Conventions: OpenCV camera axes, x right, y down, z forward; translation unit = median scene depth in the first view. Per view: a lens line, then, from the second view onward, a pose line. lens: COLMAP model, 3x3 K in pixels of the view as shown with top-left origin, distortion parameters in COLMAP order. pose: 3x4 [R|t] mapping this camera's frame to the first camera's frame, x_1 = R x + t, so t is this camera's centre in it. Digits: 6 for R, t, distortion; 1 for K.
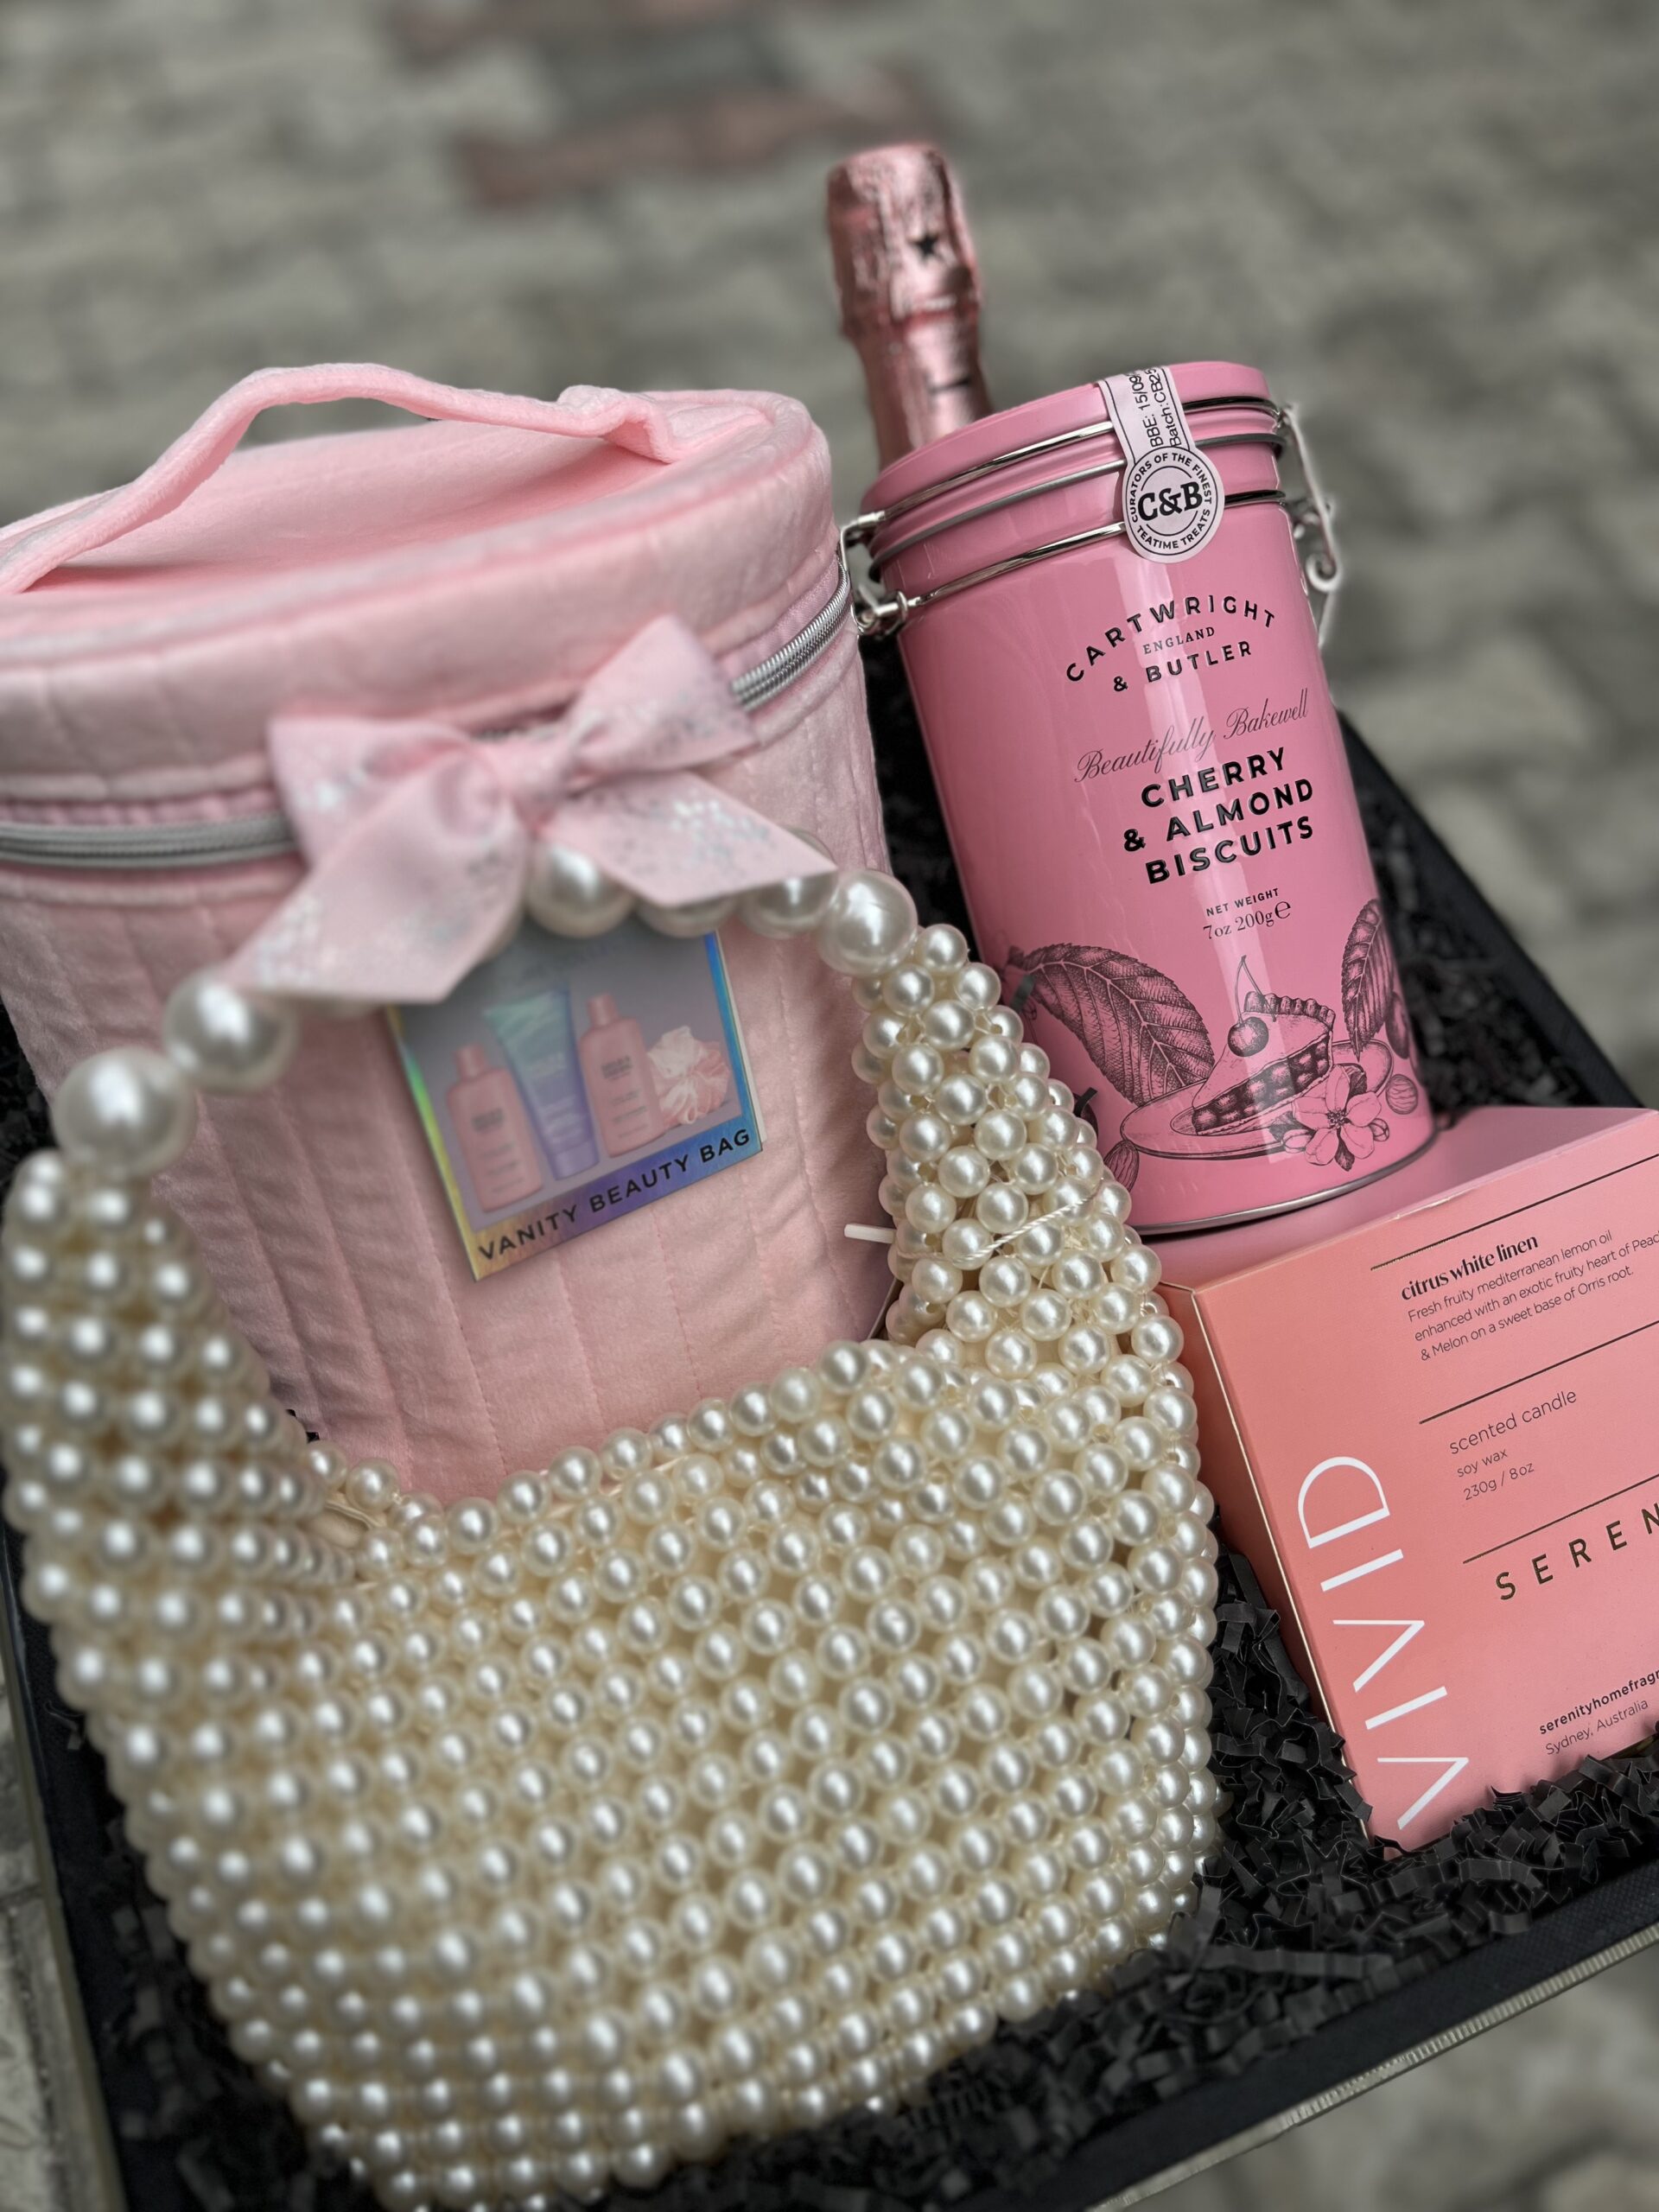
lens RADIAL K [[1719.4, 0, 823.4], [0, 1719.4, 1099.5], [0, 0, 1]] dist [0.008067, 0.003206]
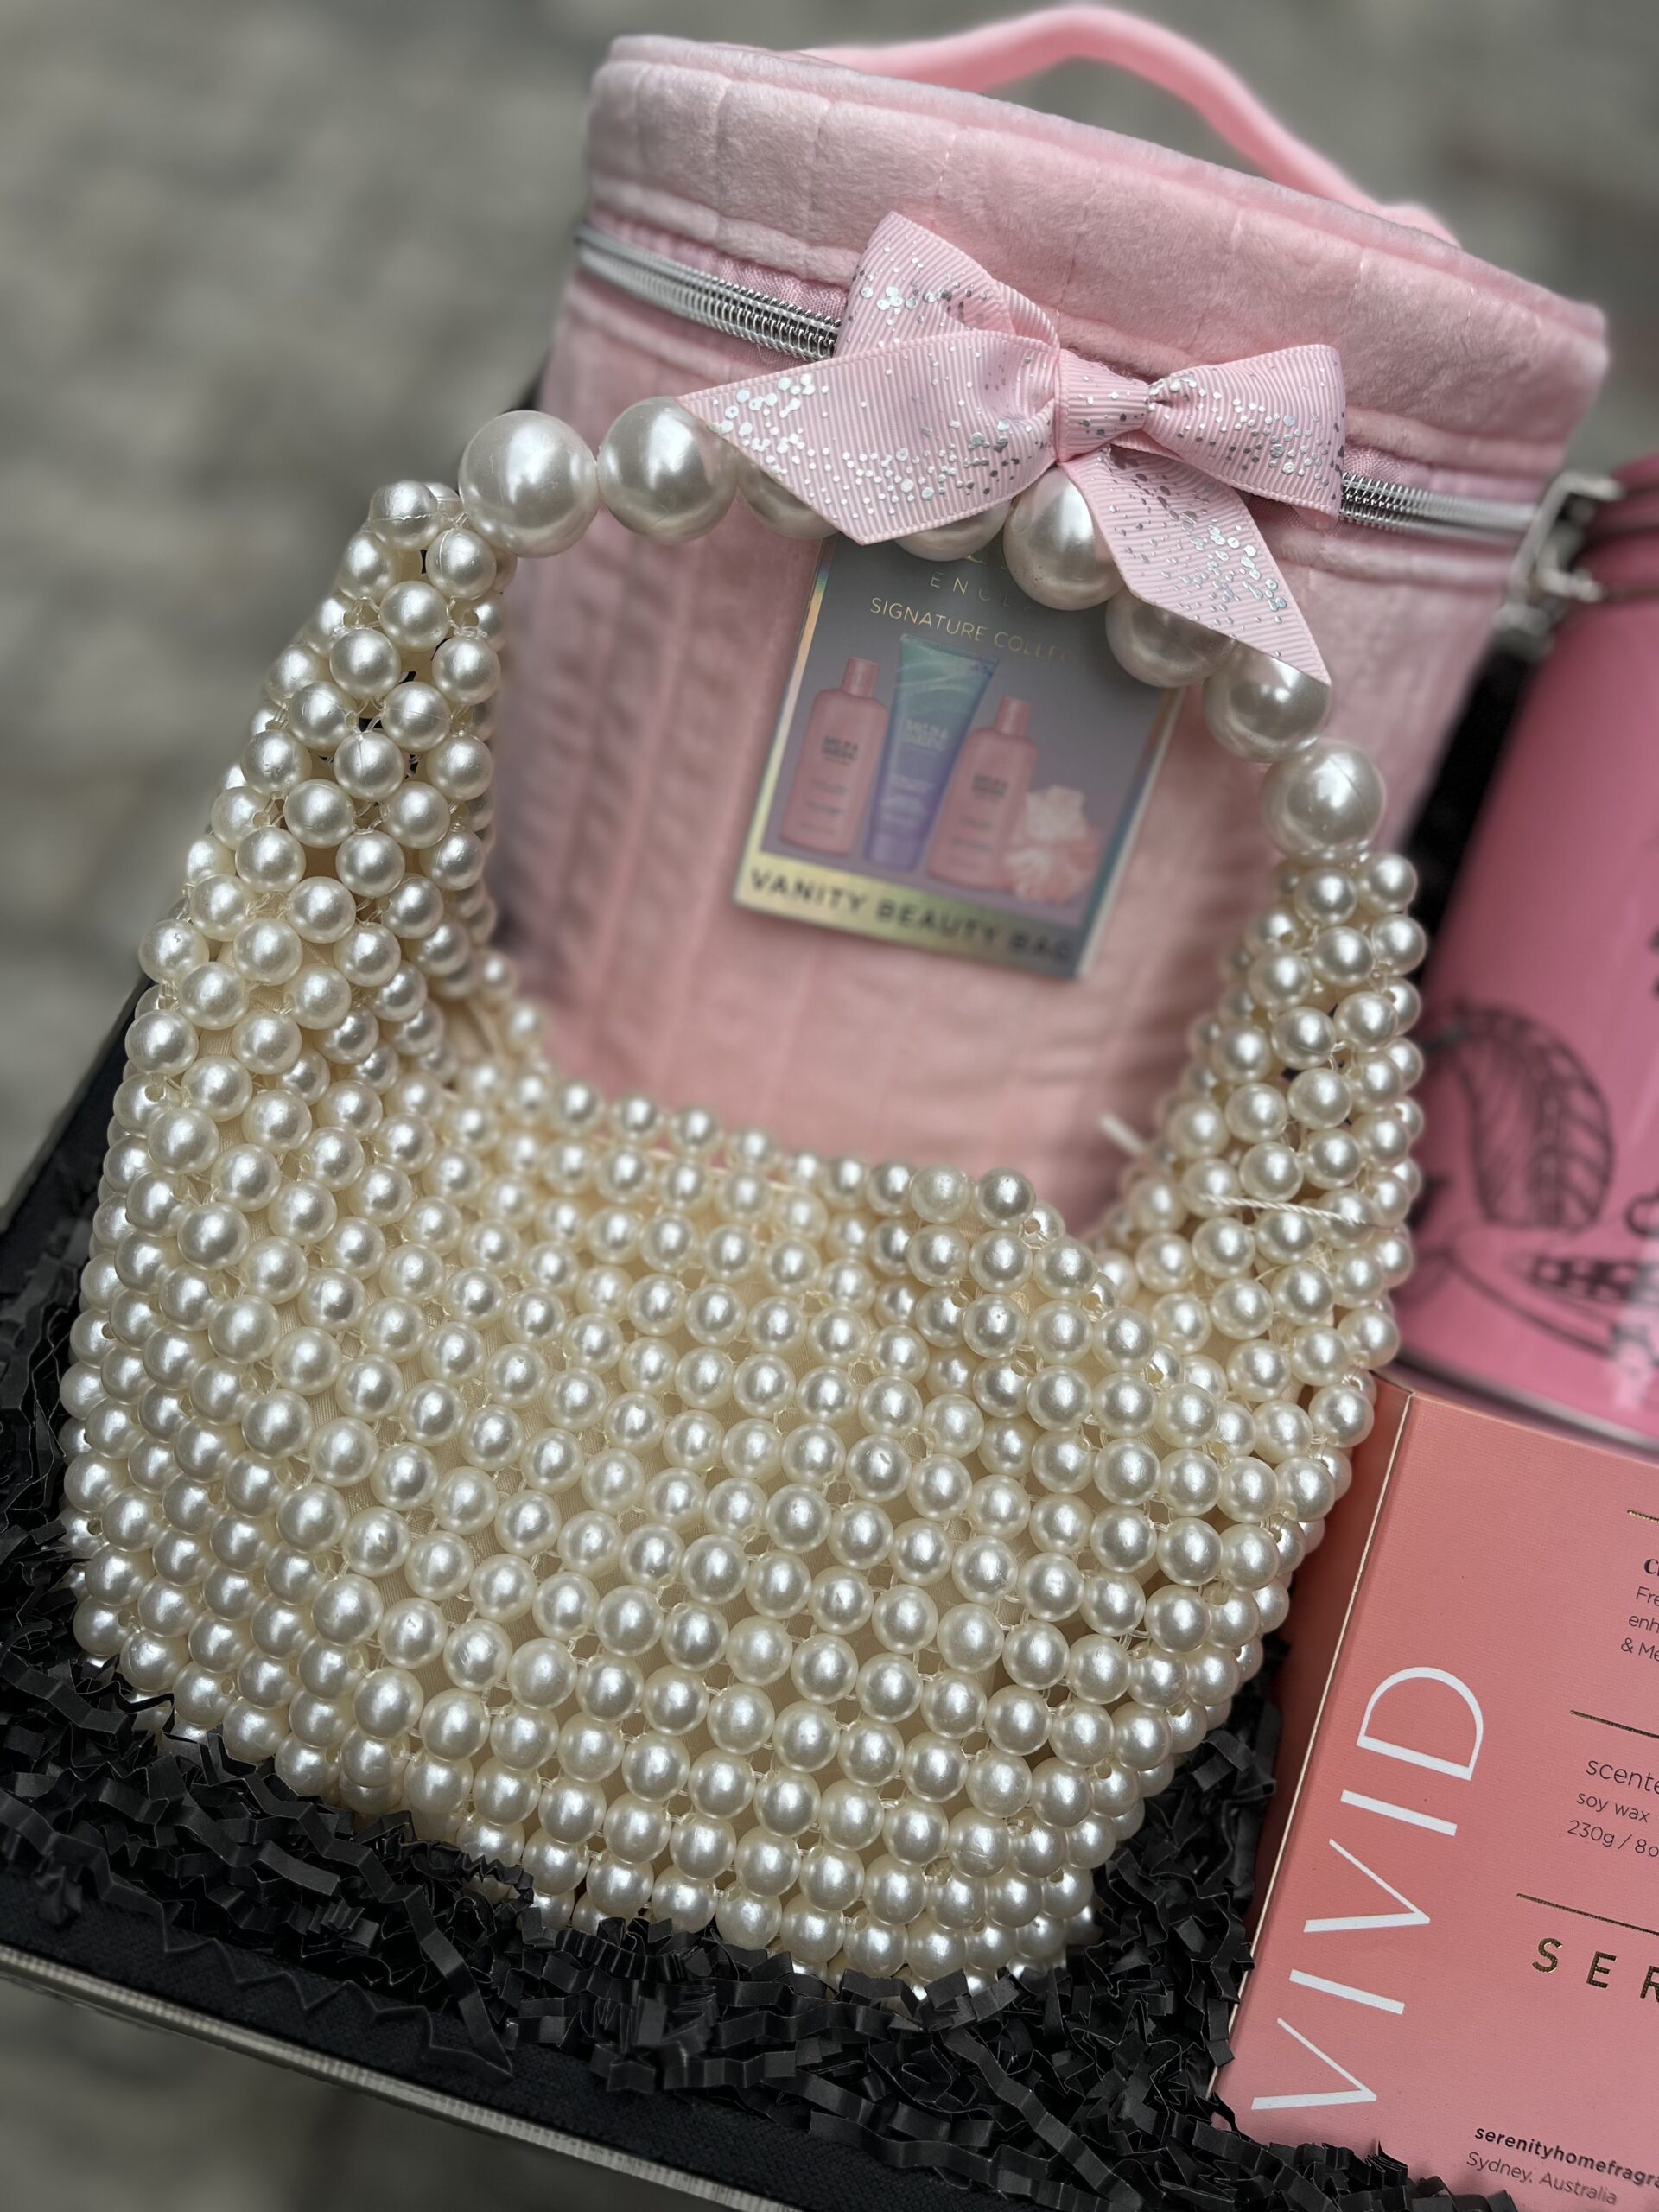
lens RADIAL K [[1699.2, 0, 822.5], [0, 1699.2, 1102.6], [0, 0, 1]] dist [0.050263, -0.101151]
pose [[0.792366, 0.556425, -0.250094, 0.110062], [-0.572030, 0.820140, 0.012349, 0.137765], [0.211983, 0.133276, 0.968143, 0.128485]]
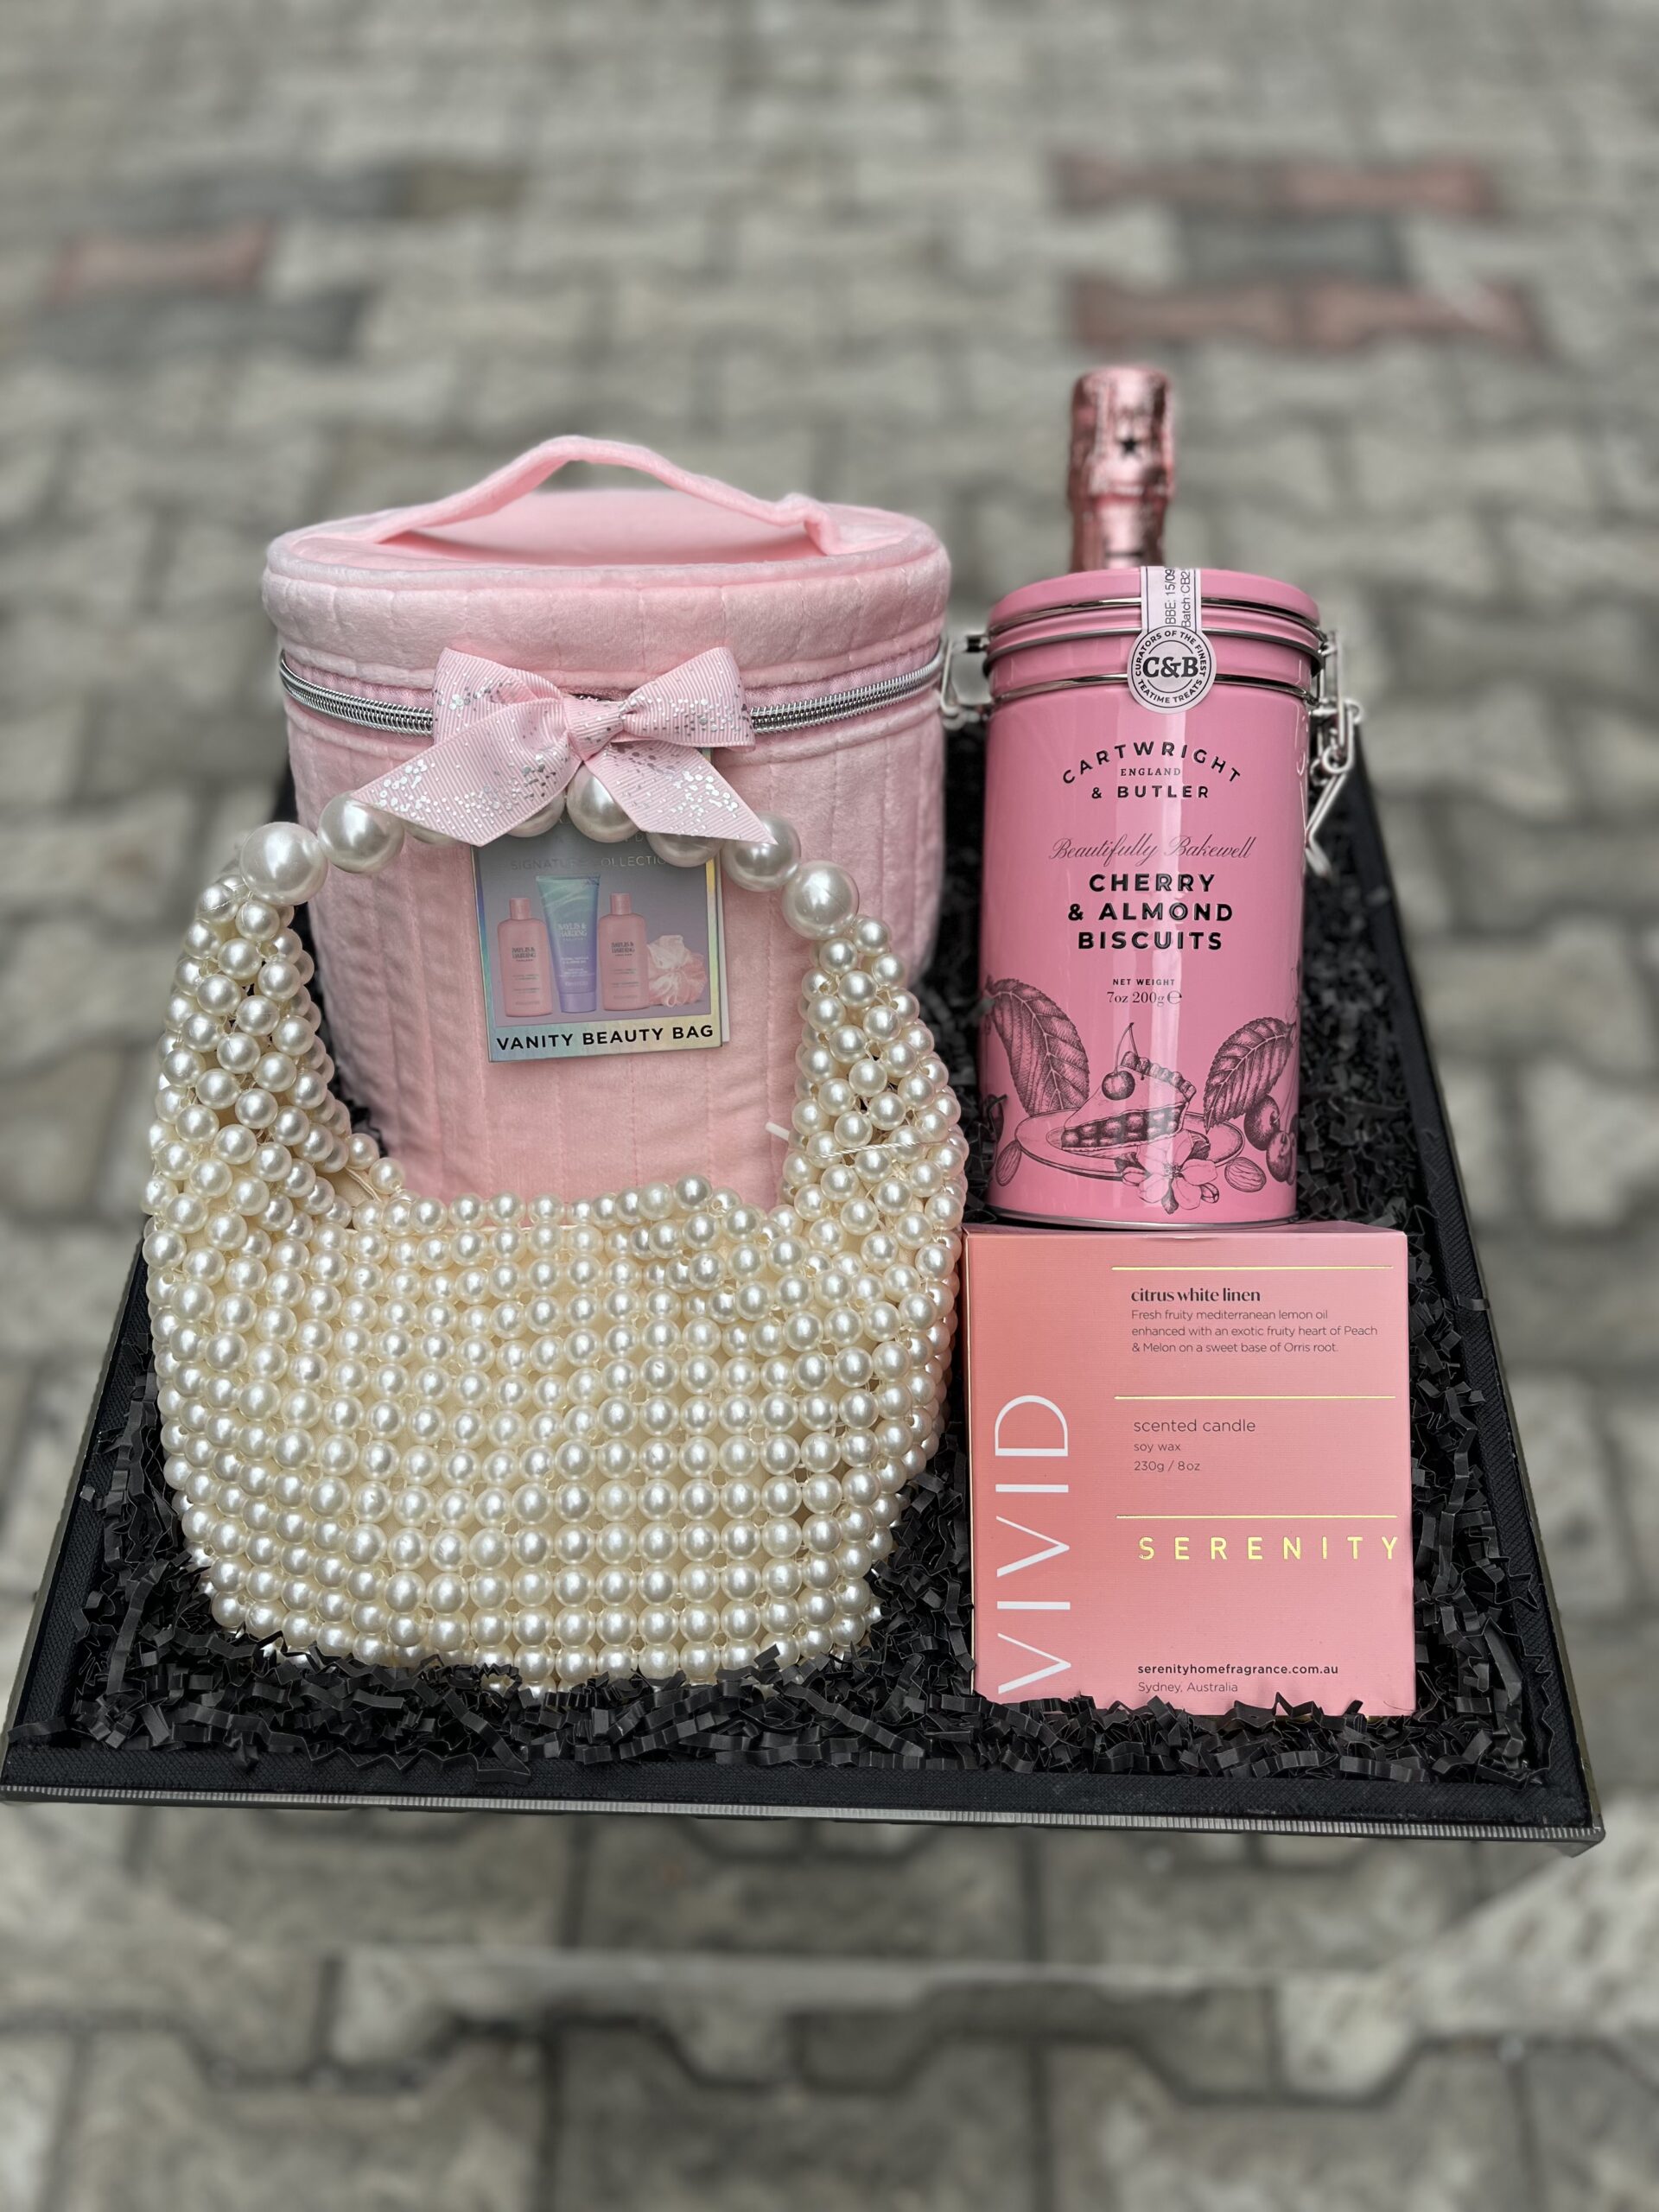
lens RADIAL K [[1699.2, 0, 822.5], [0, 1699.2, 1102.6], [0, 0, 1]] dist [0.050263, -0.101151]
pose [[0.916638, 0.299416, -0.264812, 0.393159], [-0.313093, 0.949670, -0.009994, 0.058211], [0.248492, 0.092071, 0.964248, -0.270468]]
